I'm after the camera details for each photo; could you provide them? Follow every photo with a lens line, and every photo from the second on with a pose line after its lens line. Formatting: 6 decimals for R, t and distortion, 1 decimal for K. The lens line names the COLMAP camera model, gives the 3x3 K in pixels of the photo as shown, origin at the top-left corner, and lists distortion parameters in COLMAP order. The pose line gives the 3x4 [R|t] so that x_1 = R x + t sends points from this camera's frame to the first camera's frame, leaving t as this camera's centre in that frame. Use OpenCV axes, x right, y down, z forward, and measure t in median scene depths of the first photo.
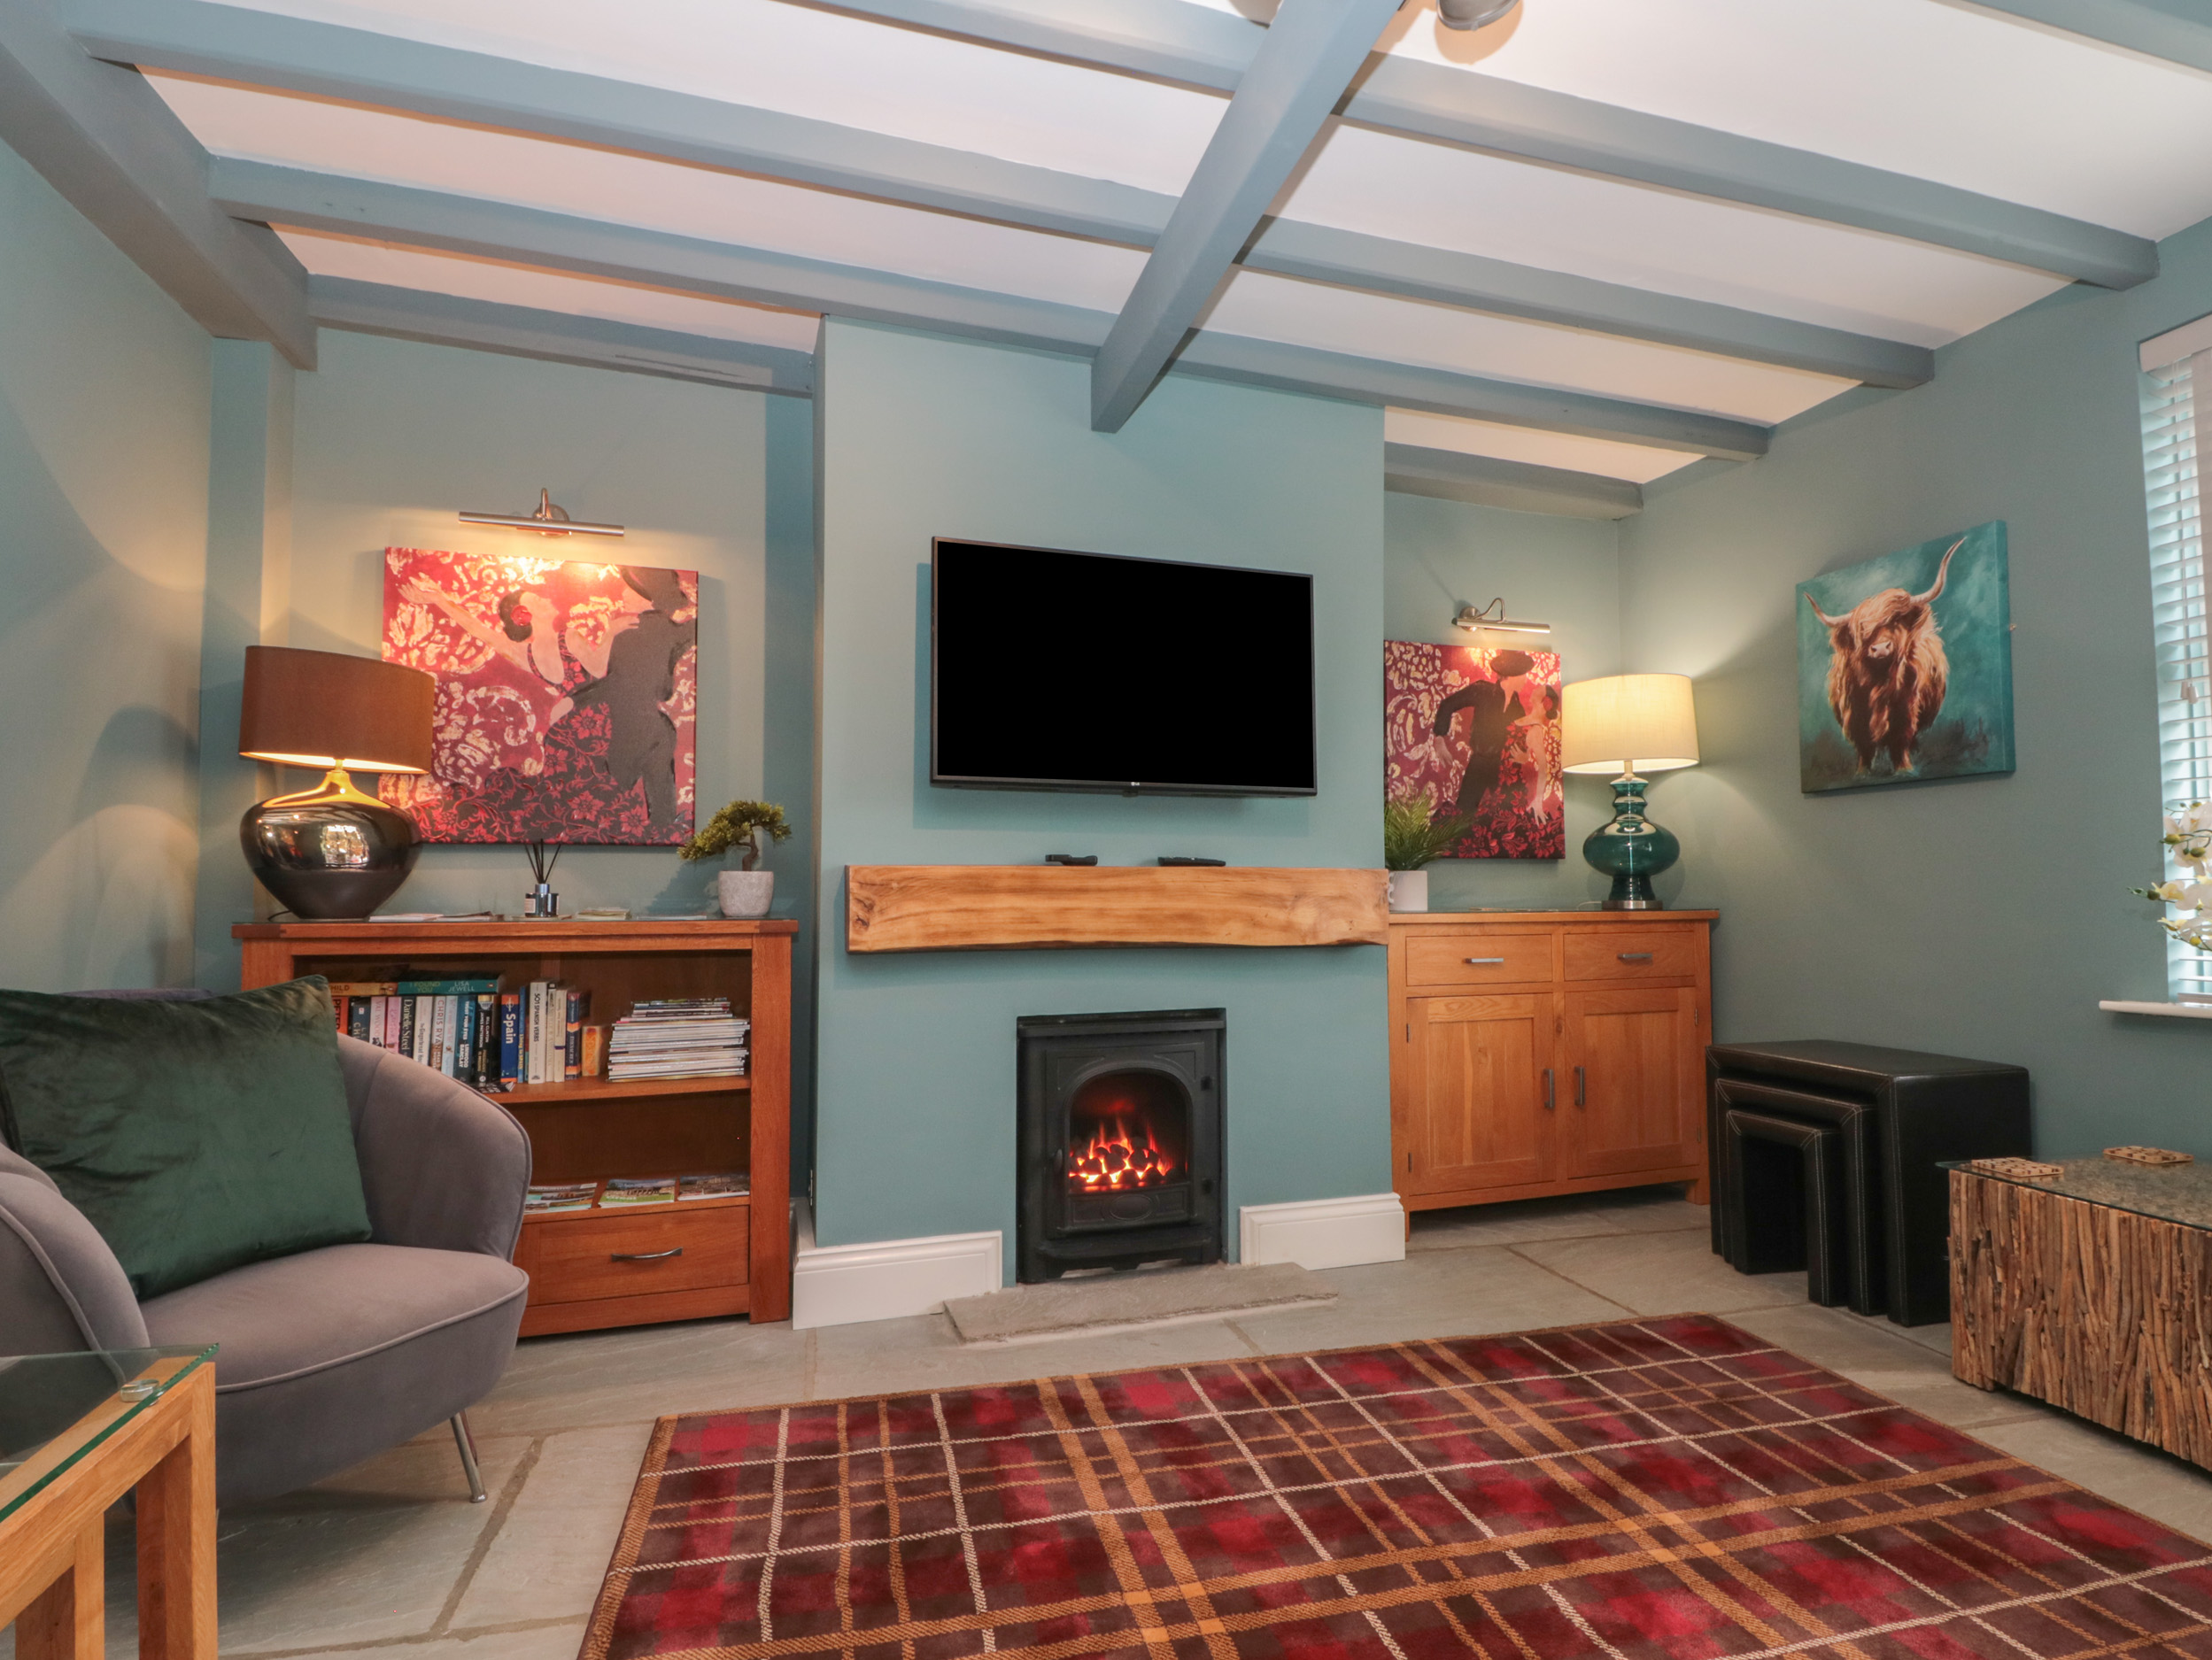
lens RADIAL K [[1238.7, 0, 1106.0], [0, 1238.7, 830.0], [0, 0, 1]] dist [-0.001075, 0.000175]
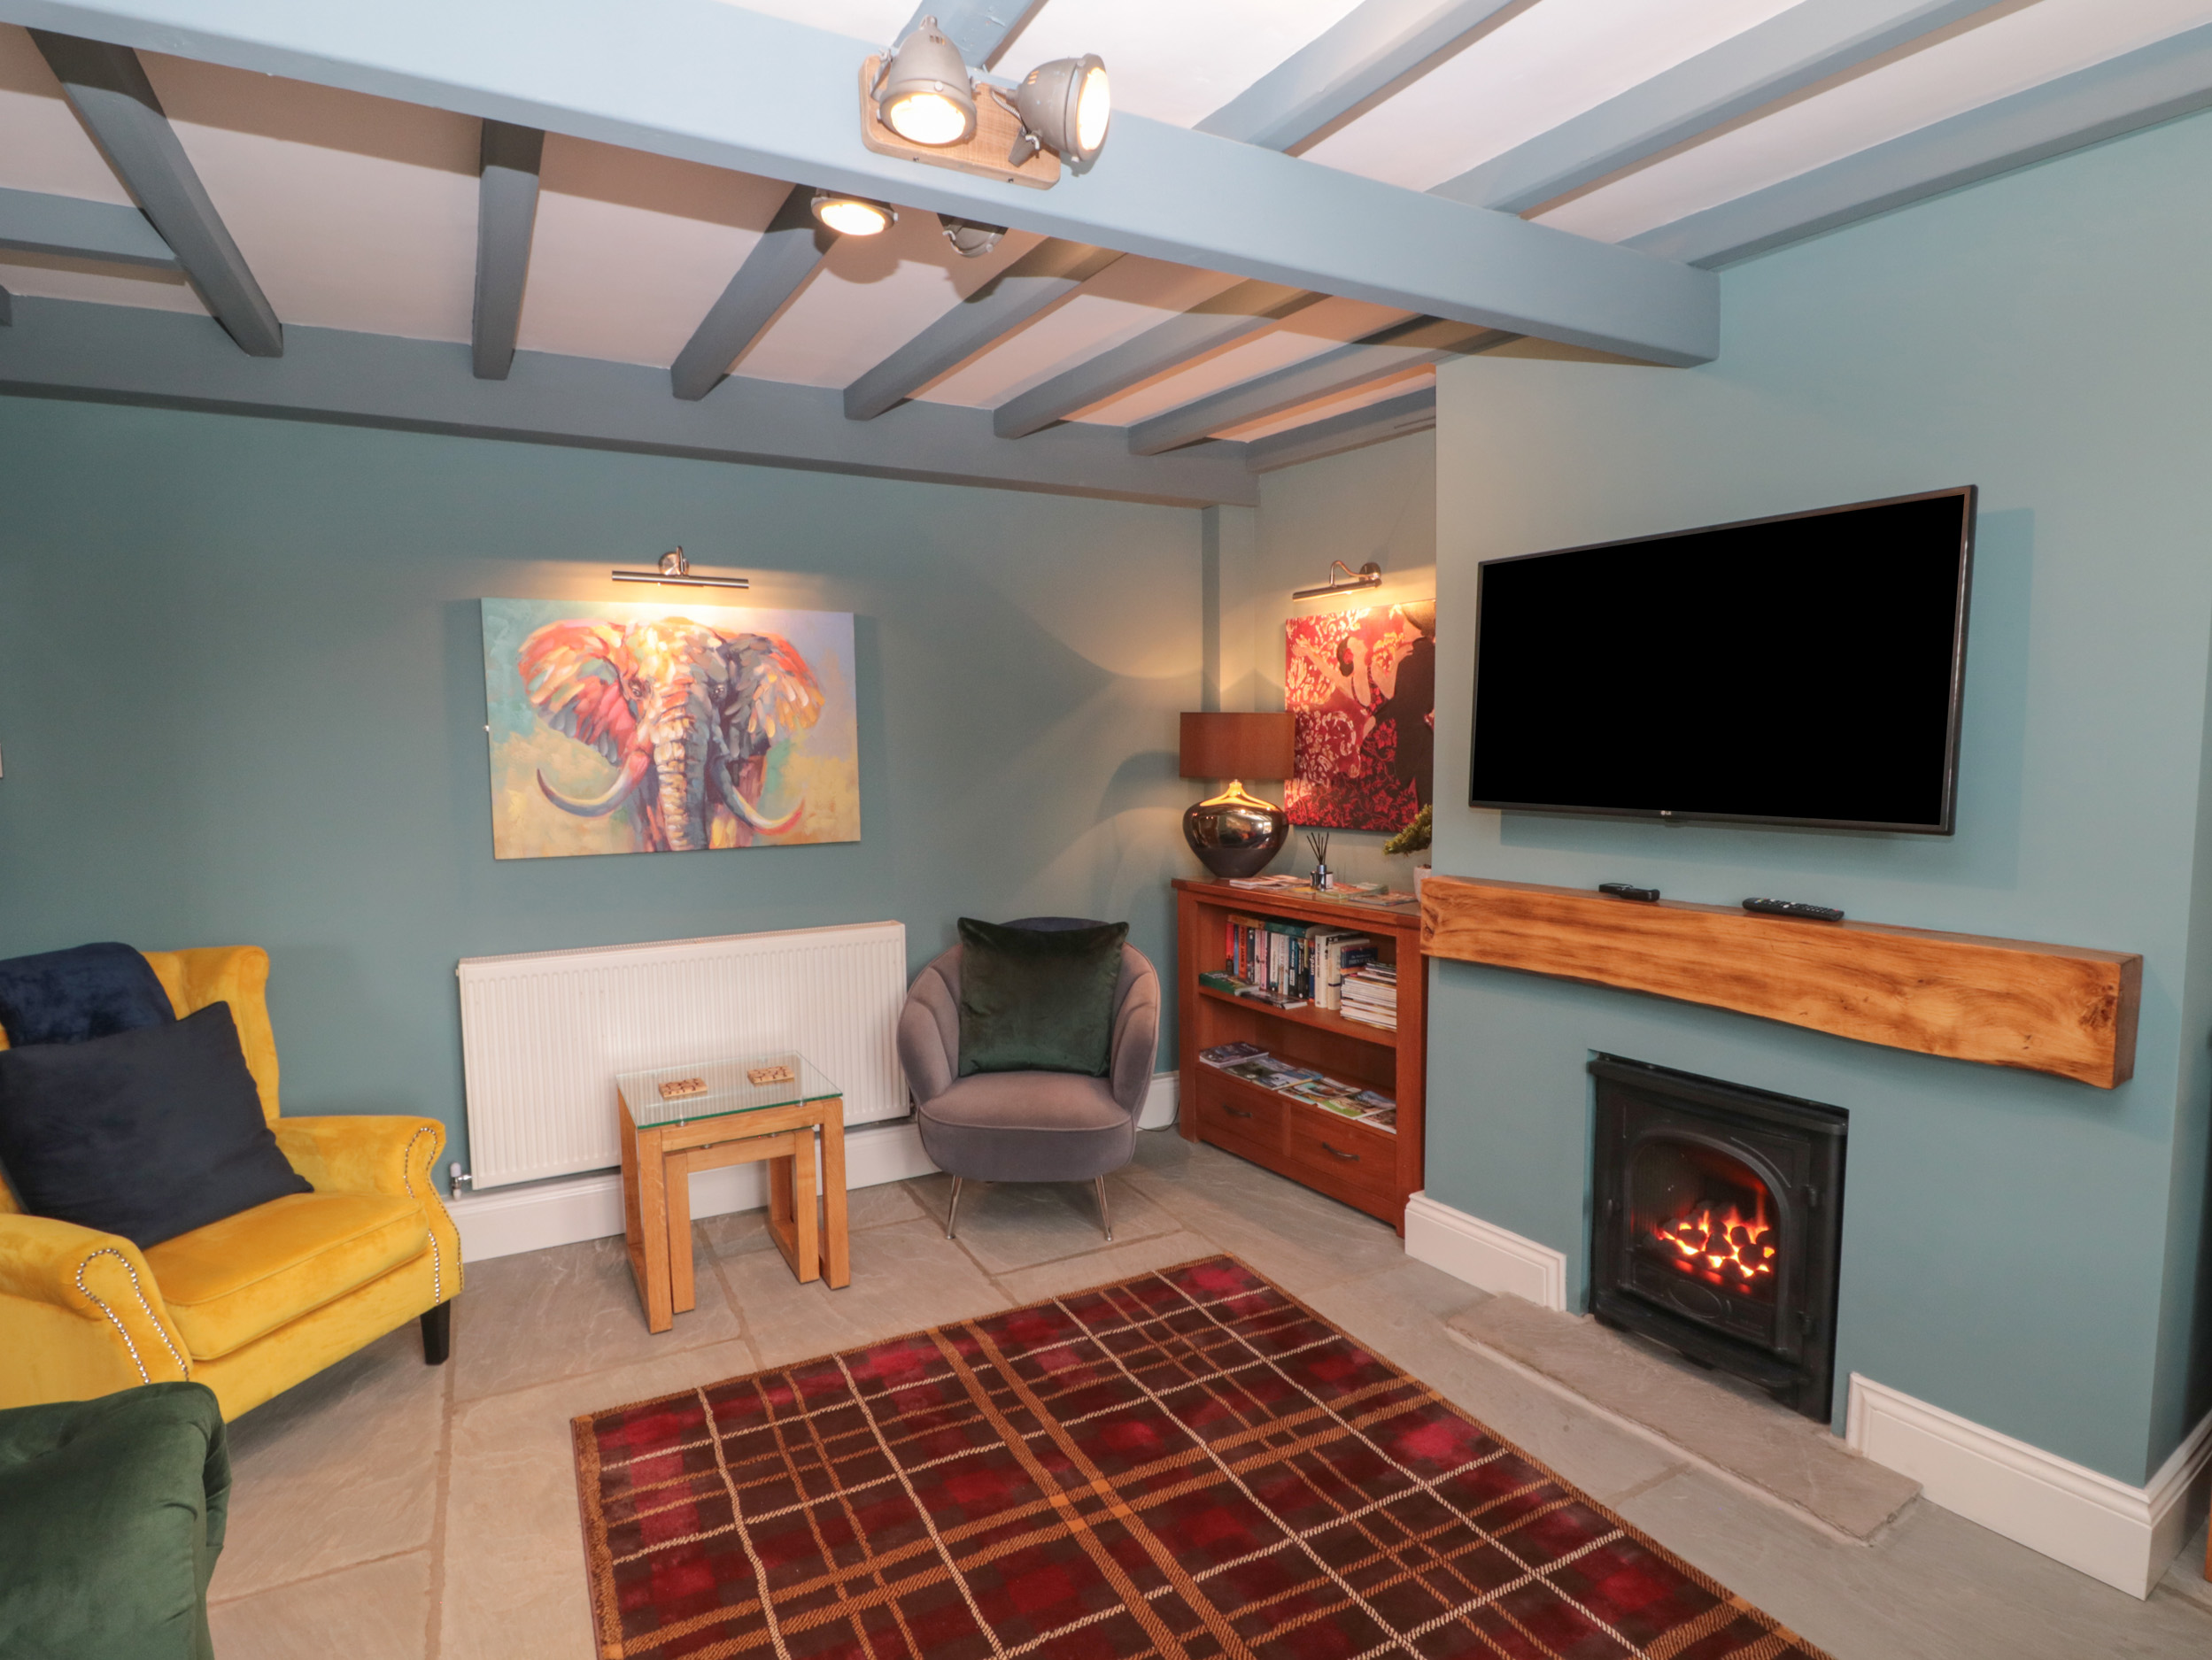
lens RADIAL K [[1202.1, 0, 1106.0], [0, 1202.1, 830.0], [0, 0, 1]] dist [-0.002946, -0.019428]
pose [[0.215620, 0.079786, -0.973212, 0.740594], [0.068216, 0.992991, 0.096521, -0.131637], [0.974092, -0.087200, 0.208666, 0.469775]]
